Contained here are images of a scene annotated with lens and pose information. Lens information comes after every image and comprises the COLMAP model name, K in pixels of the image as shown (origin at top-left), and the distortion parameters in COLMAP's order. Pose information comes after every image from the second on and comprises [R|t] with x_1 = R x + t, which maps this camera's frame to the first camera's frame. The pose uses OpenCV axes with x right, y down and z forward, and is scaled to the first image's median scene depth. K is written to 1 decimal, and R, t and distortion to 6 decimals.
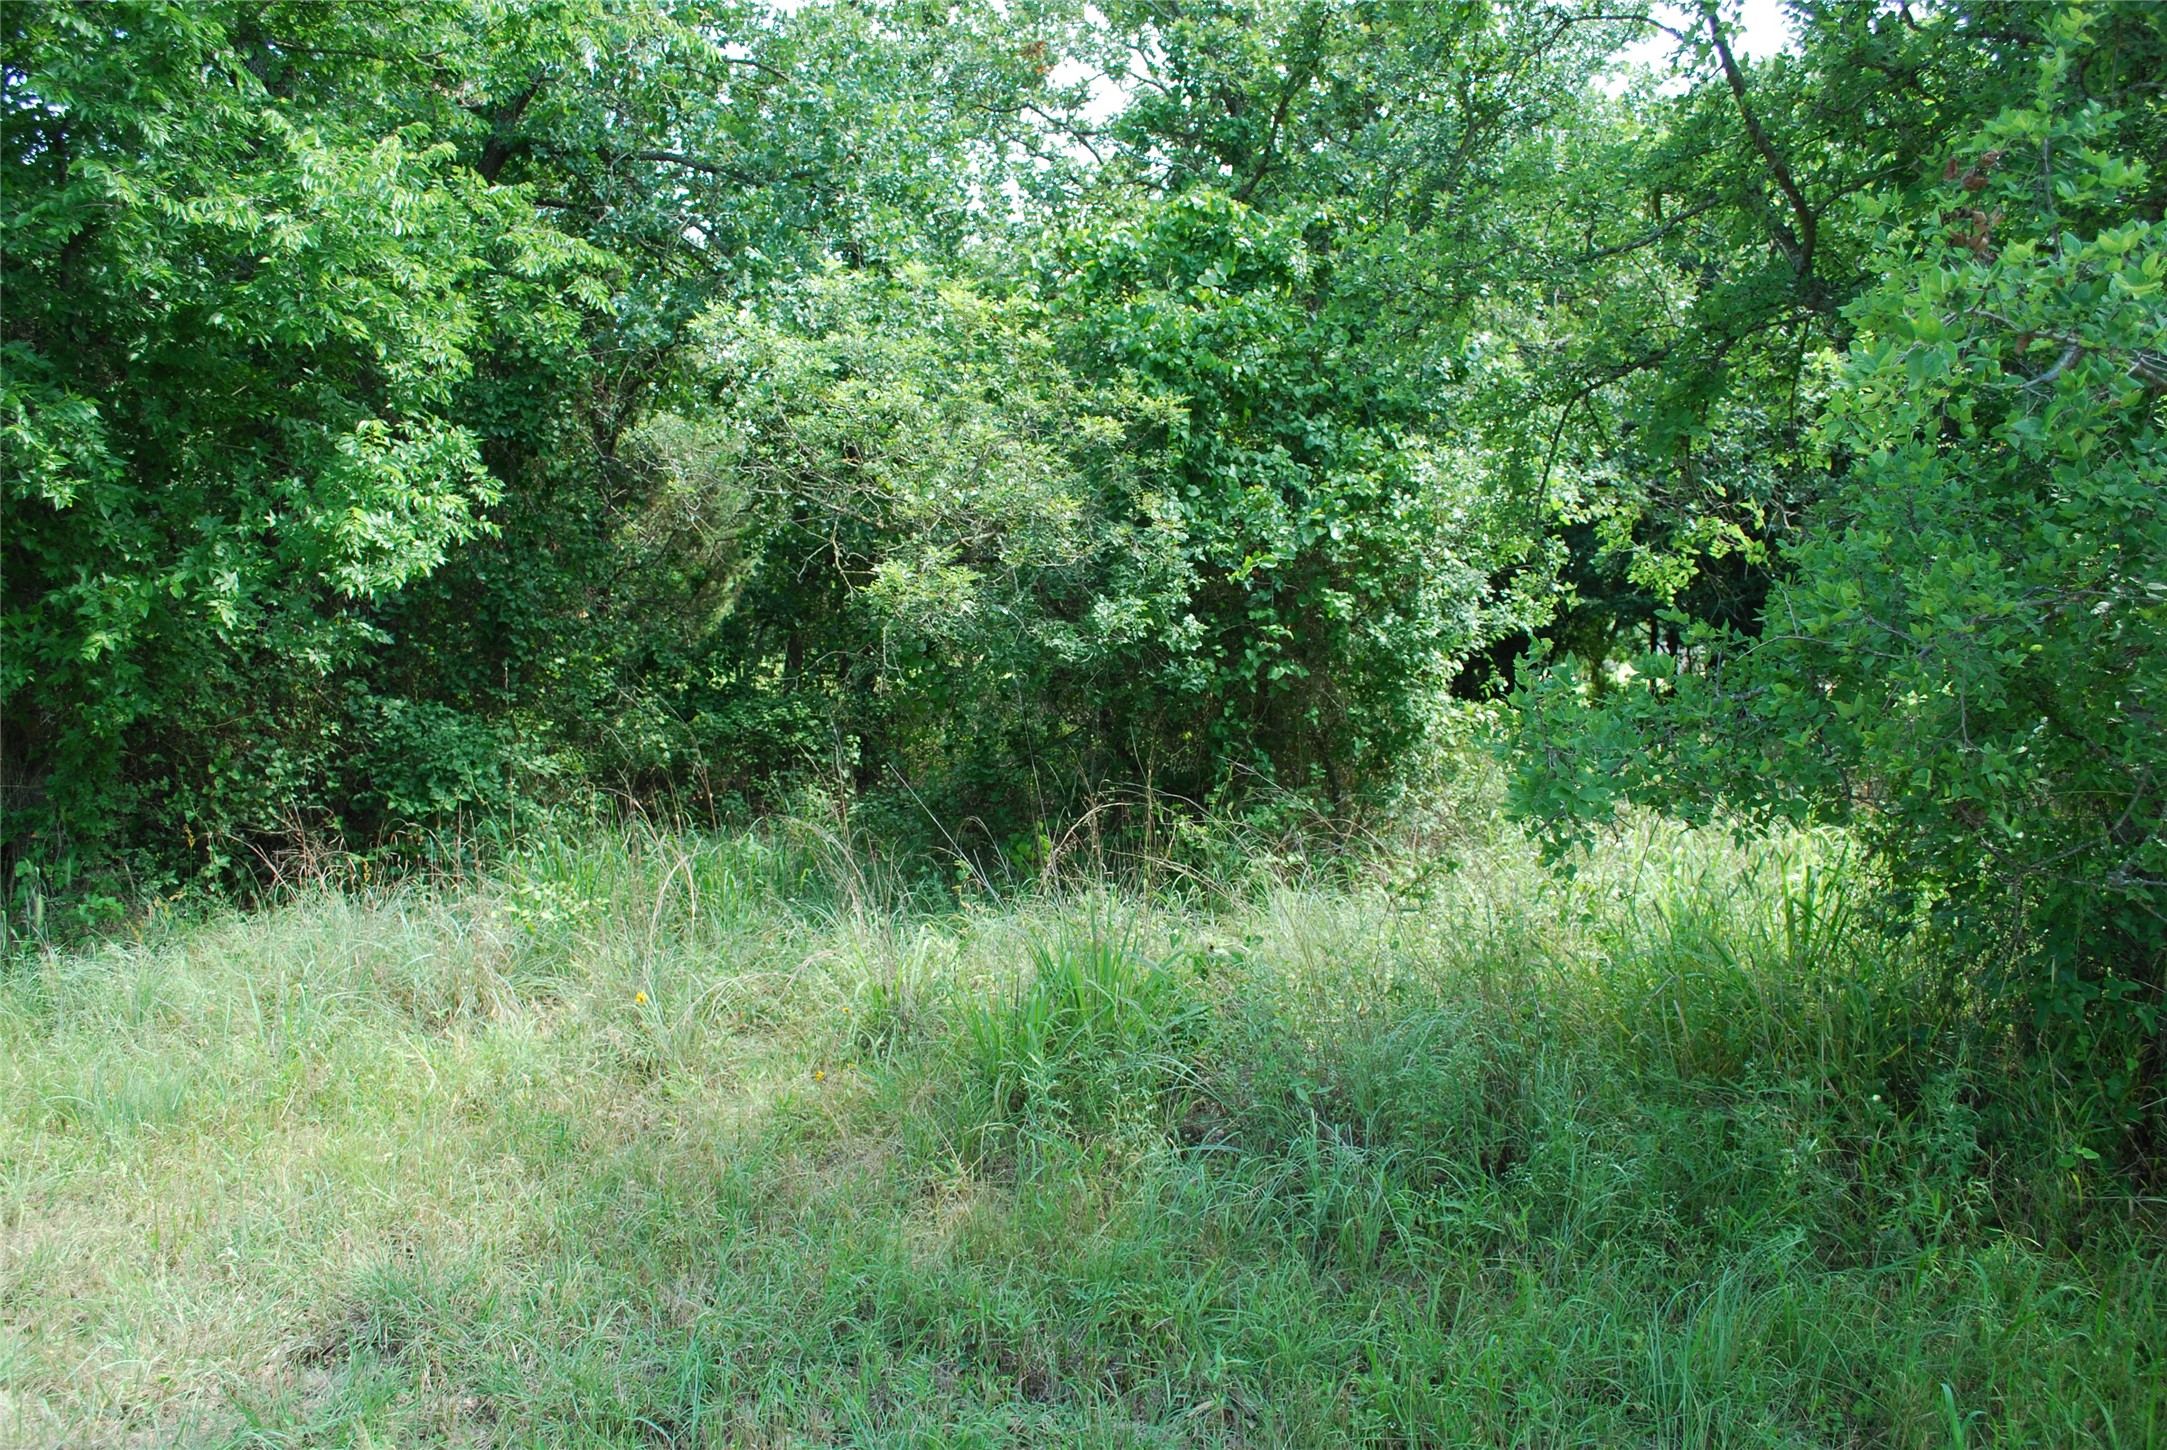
lens RADIAL K [[1701.4, 0, 1090.3], [0, 1701.4, 736.1], [0, 0, 1]] dist [-0.083080, 0.007370]
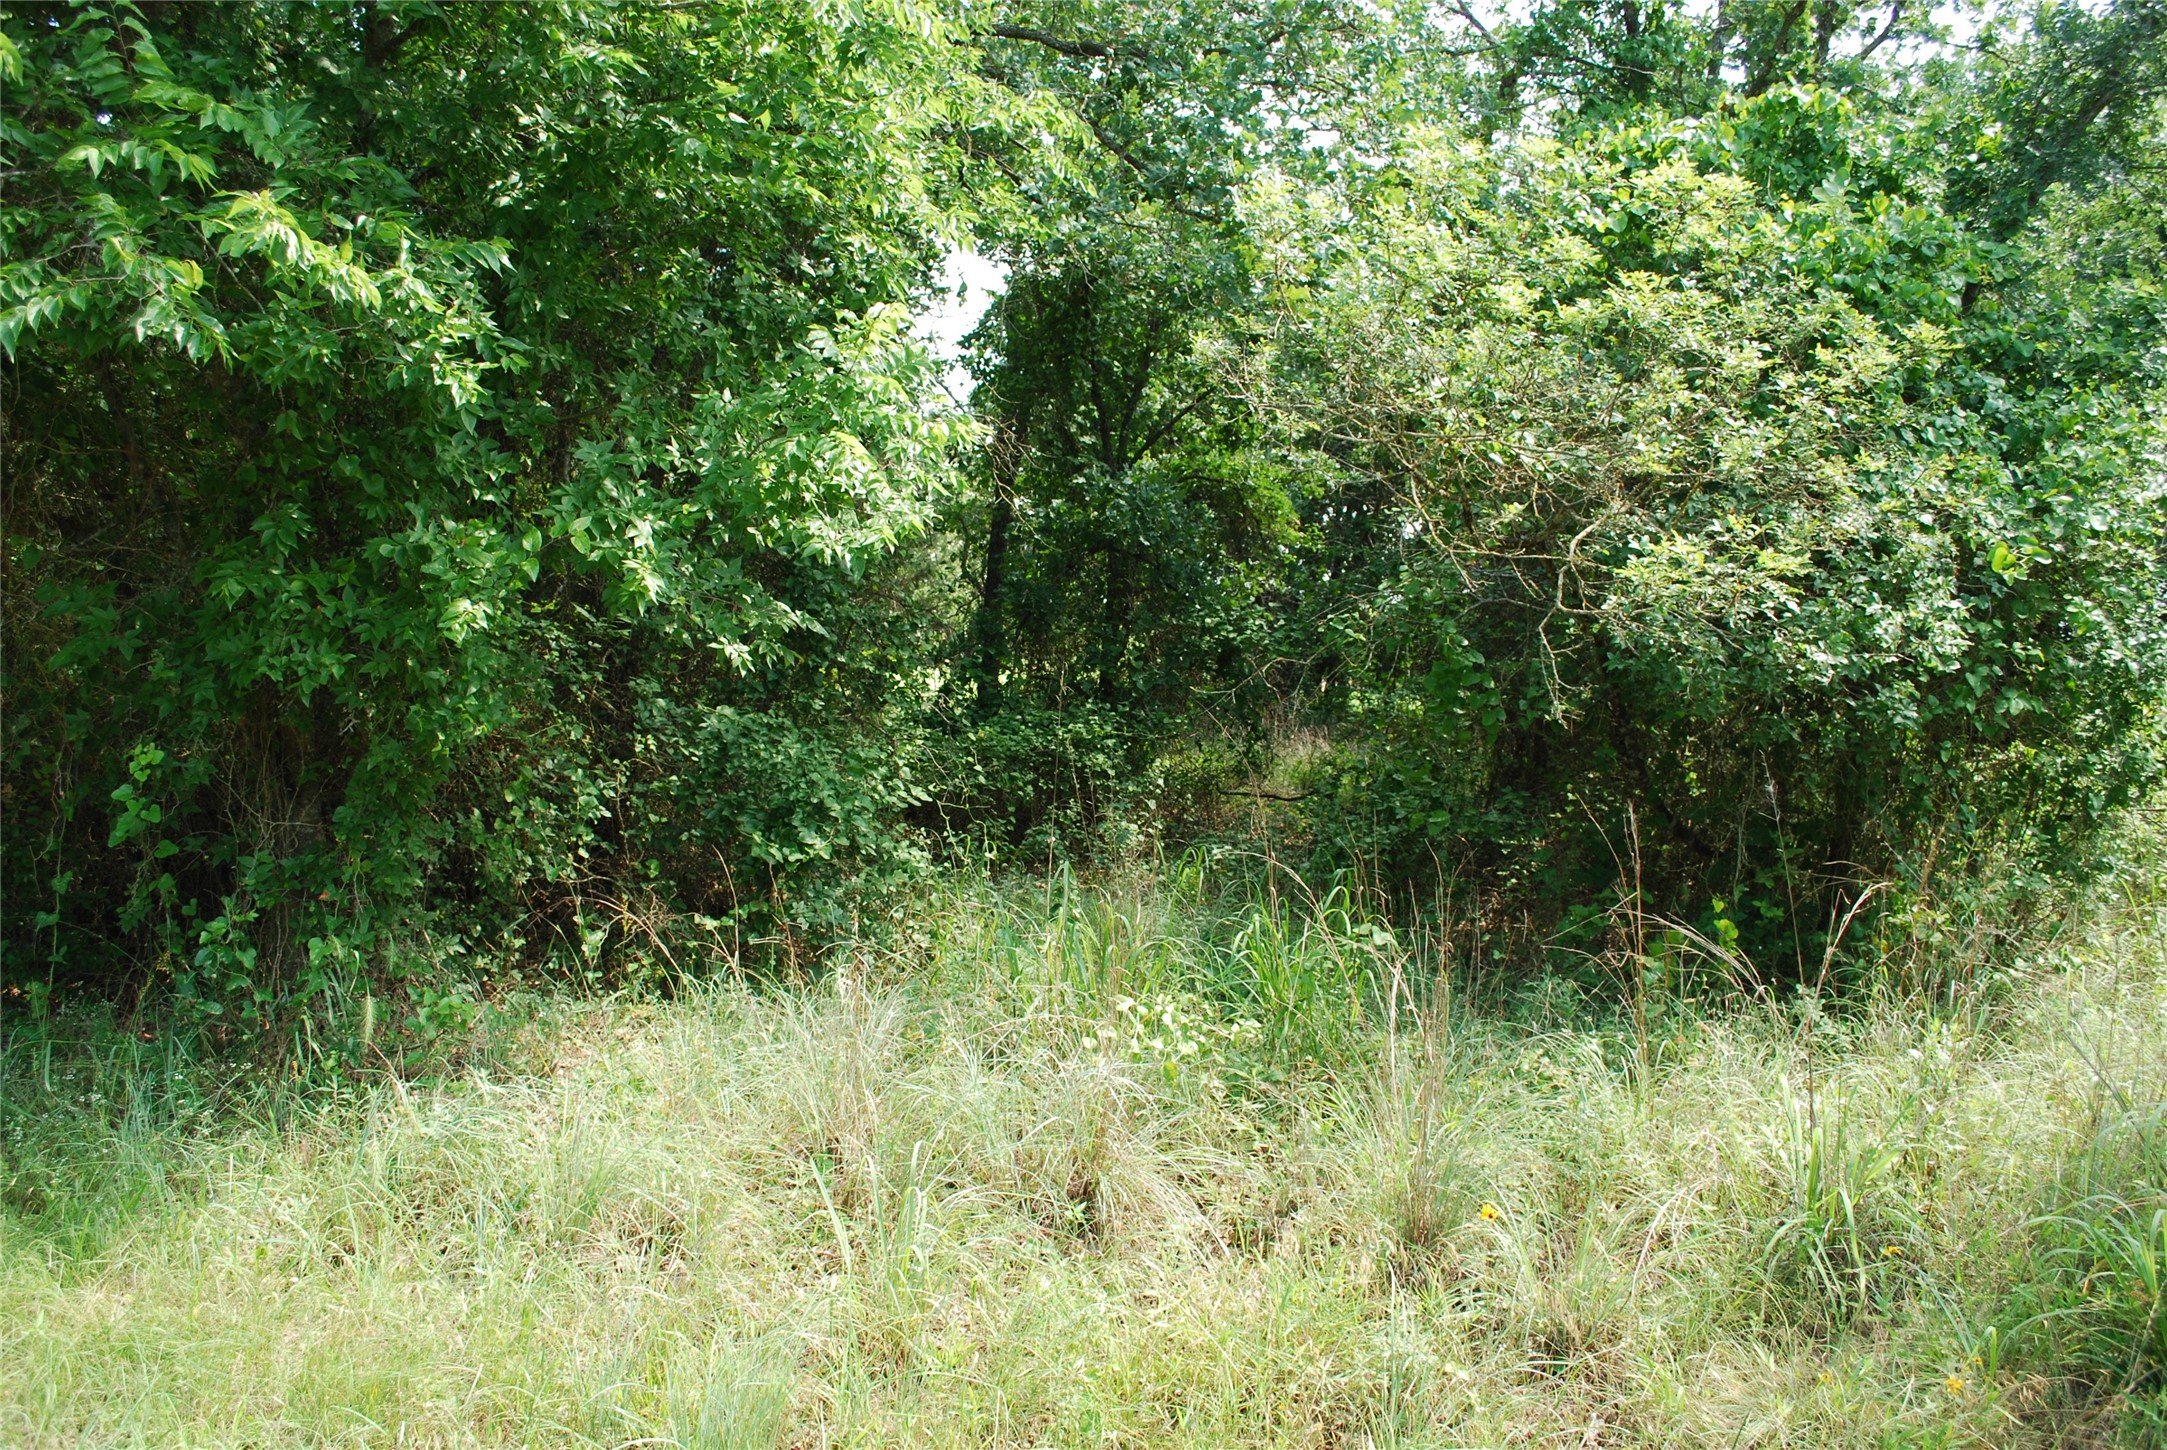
lens RADIAL K [[1711.8, 0, 1083.5], [0, 1711.8, 725.0], [0, 0, 1]] dist [-0.084623, 0.006197]
pose [[0.999661, 0.025233, 0.006399, -0.335539], [-0.025152, 0.999607, -0.012389, -0.010281], [-0.006709, 0.012224, 0.999903, 0.300393]]
